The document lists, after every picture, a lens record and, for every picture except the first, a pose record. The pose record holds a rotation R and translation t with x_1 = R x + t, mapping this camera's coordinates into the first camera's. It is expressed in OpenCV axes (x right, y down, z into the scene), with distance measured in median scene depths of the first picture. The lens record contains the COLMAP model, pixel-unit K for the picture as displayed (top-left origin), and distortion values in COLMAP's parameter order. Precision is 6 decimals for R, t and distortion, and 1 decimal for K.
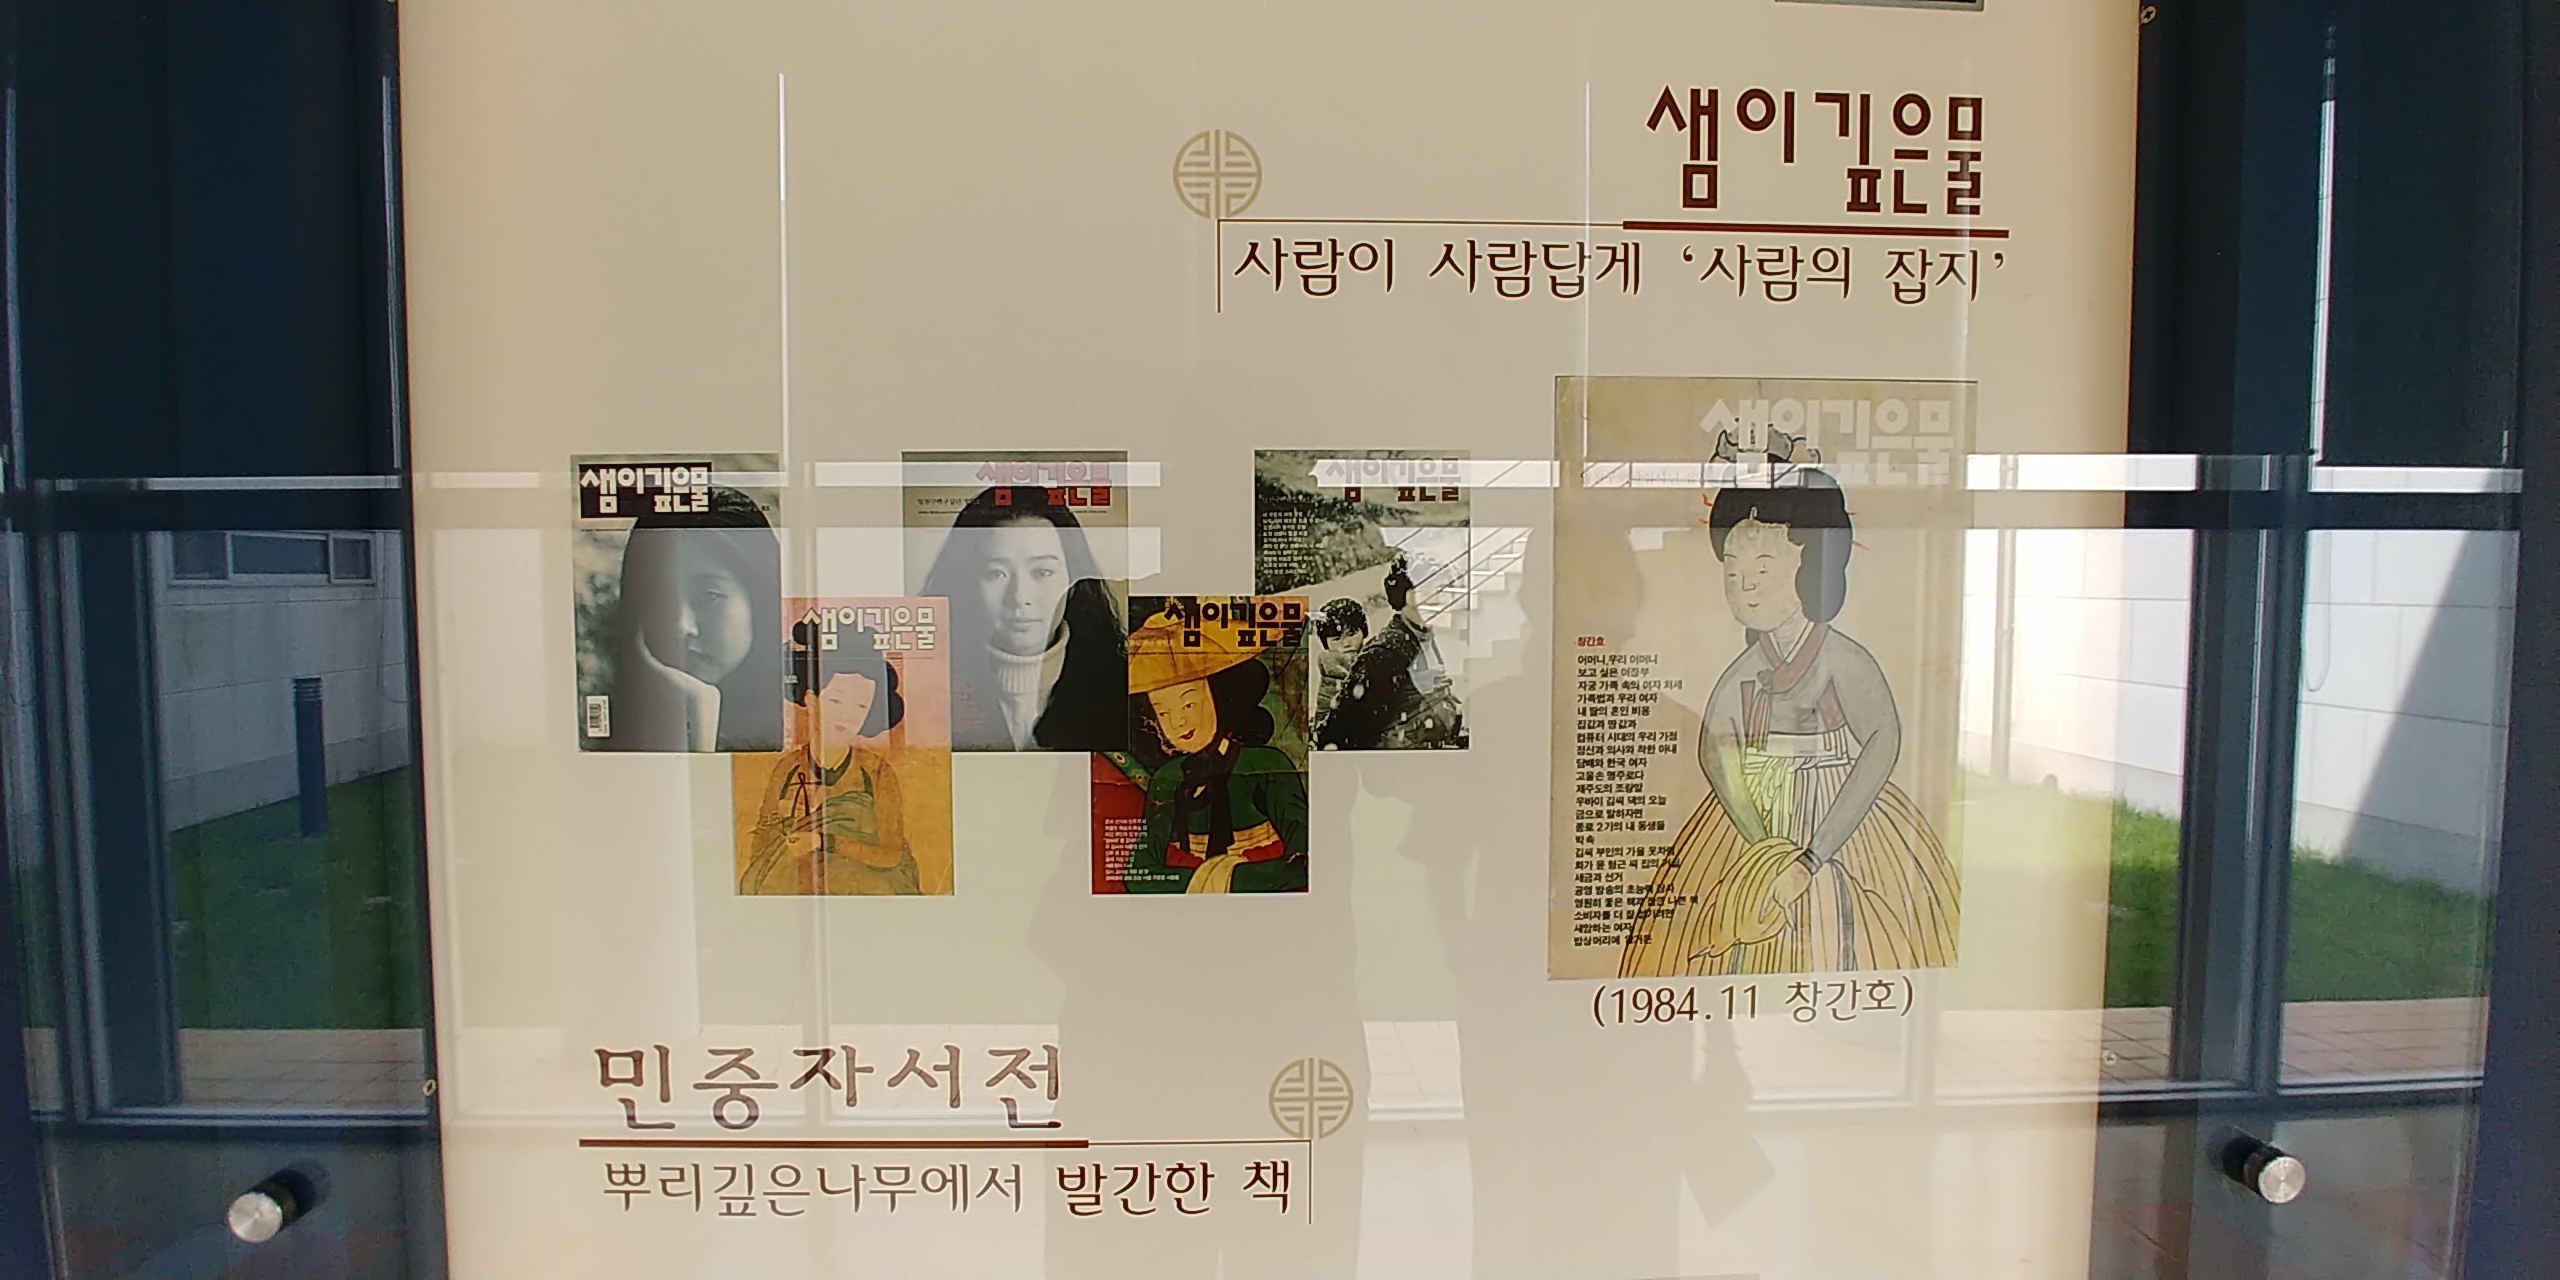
lens RADIAL K [[1139.4, 0, 1275.7], [0, 1139.4, 643.5], [0, 0, 1]] dist [-0.018892, 0.001993]
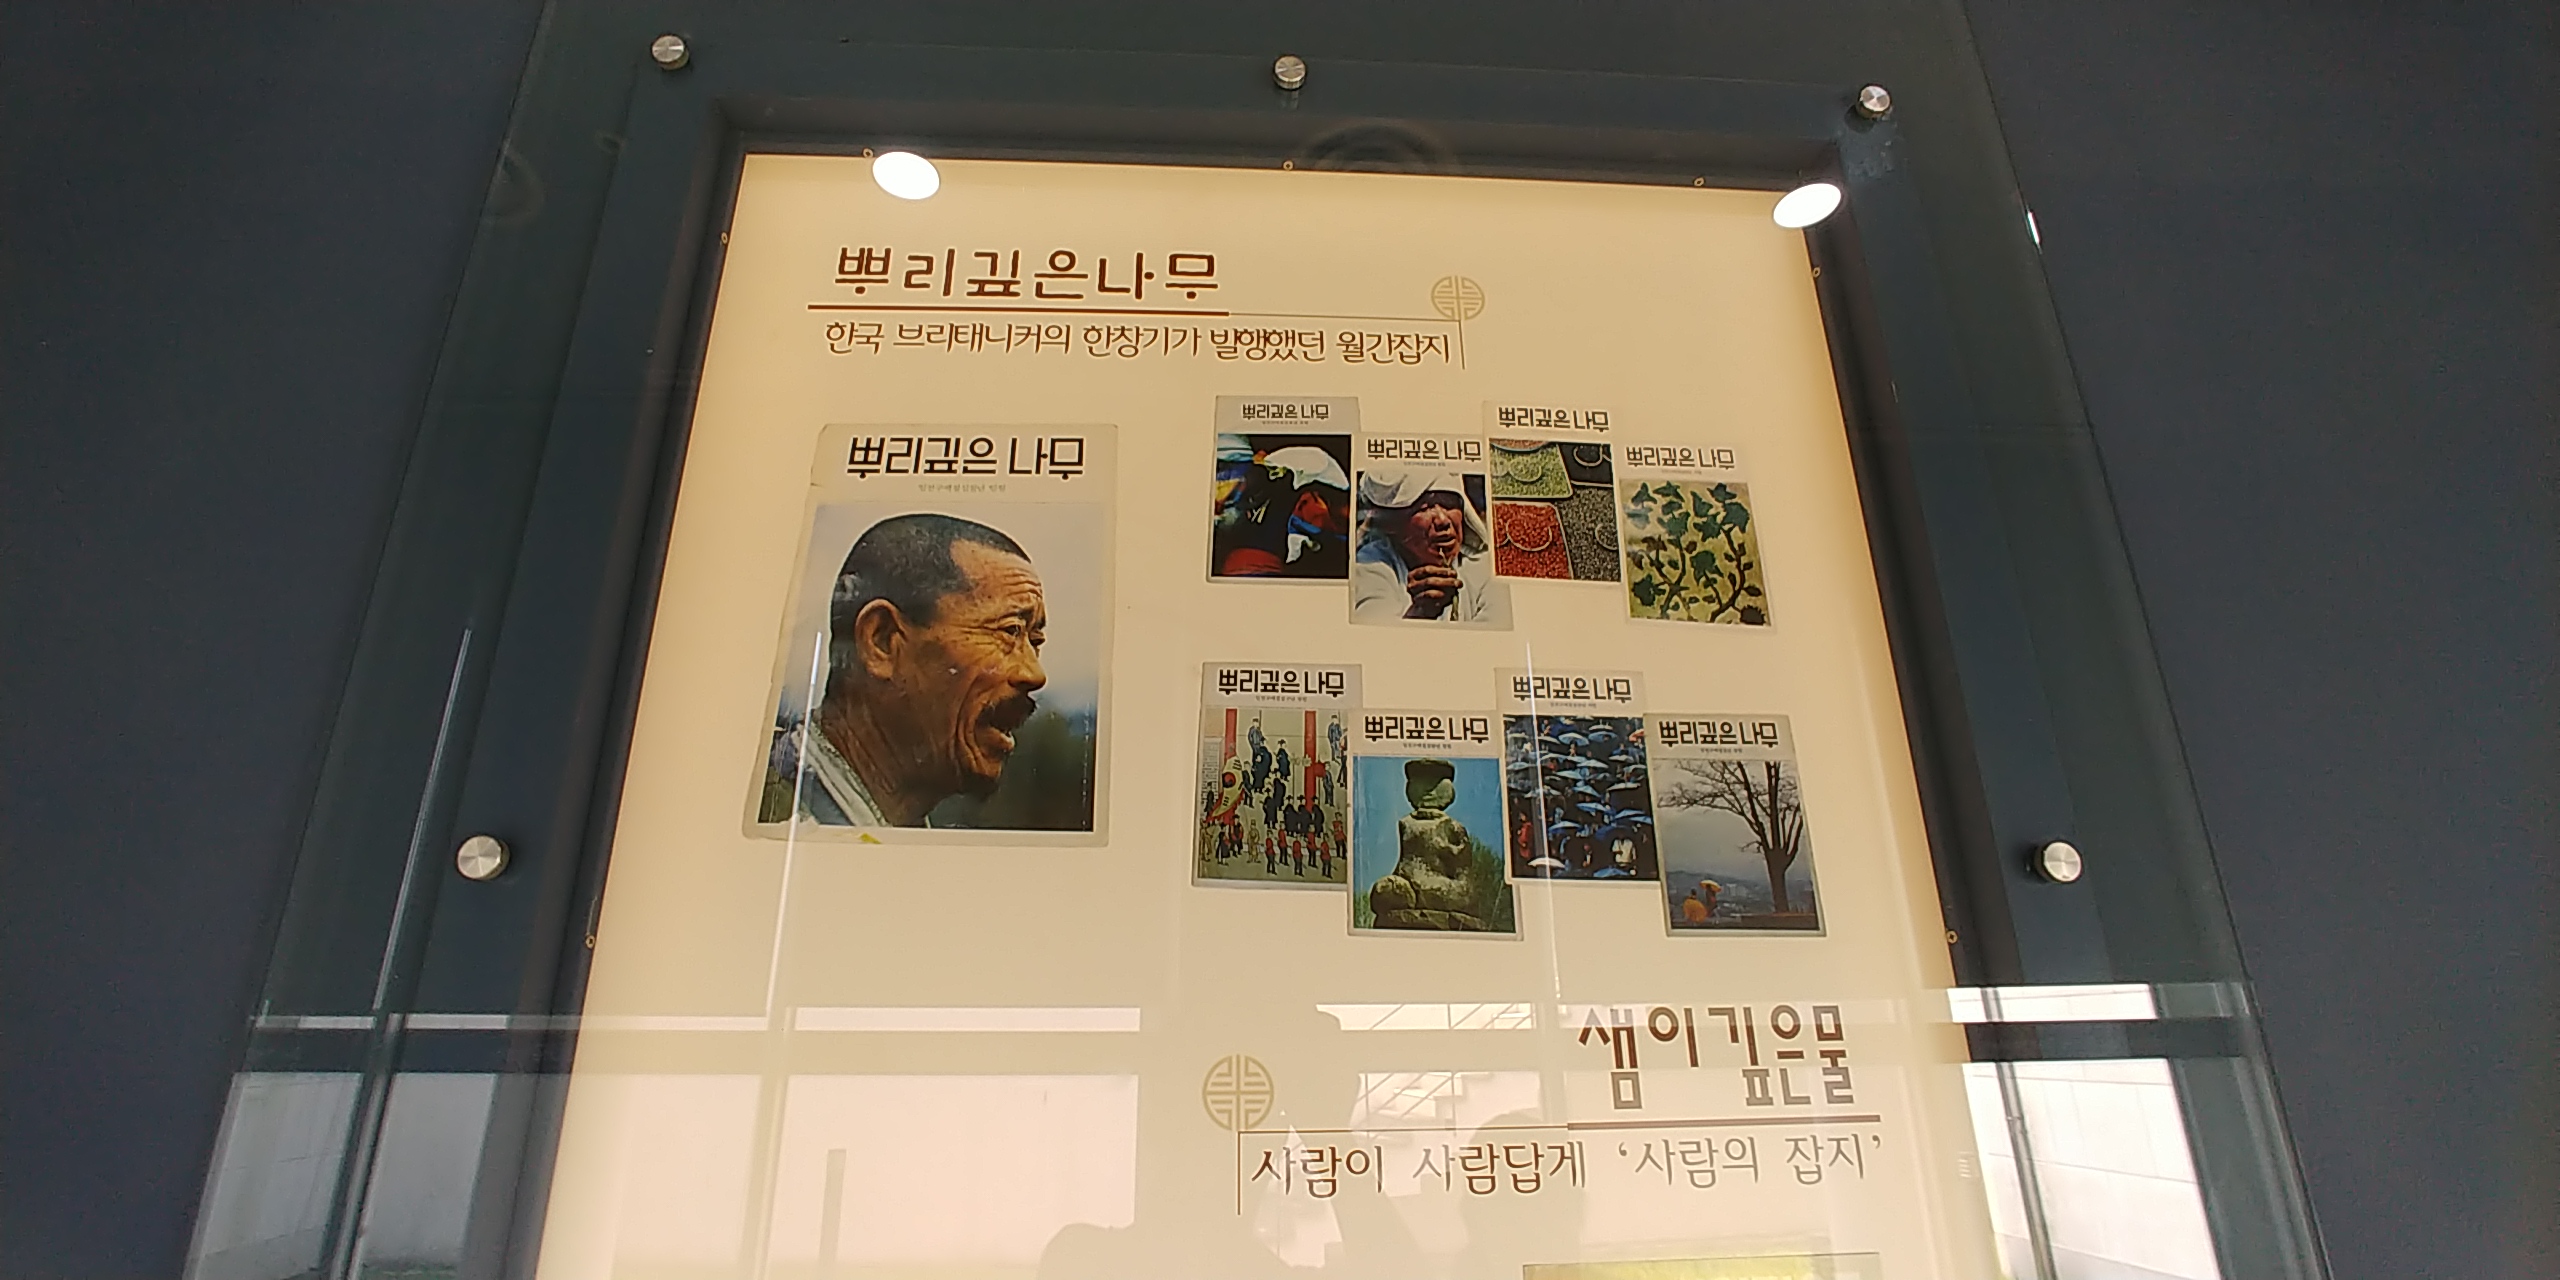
lens RADIAL K [[1139.4, 0, 1286.0], [0, 1139.4, 637.6], [0, 0, 1]] dist [-0.018892, 0.001993]
pose [[0.999500, 0.007289, 0.030775, -0.039739], [0.005396, 0.919511, -0.393028, -0.369835], [-0.031163, 0.392998, 0.919011, -0.322457]]
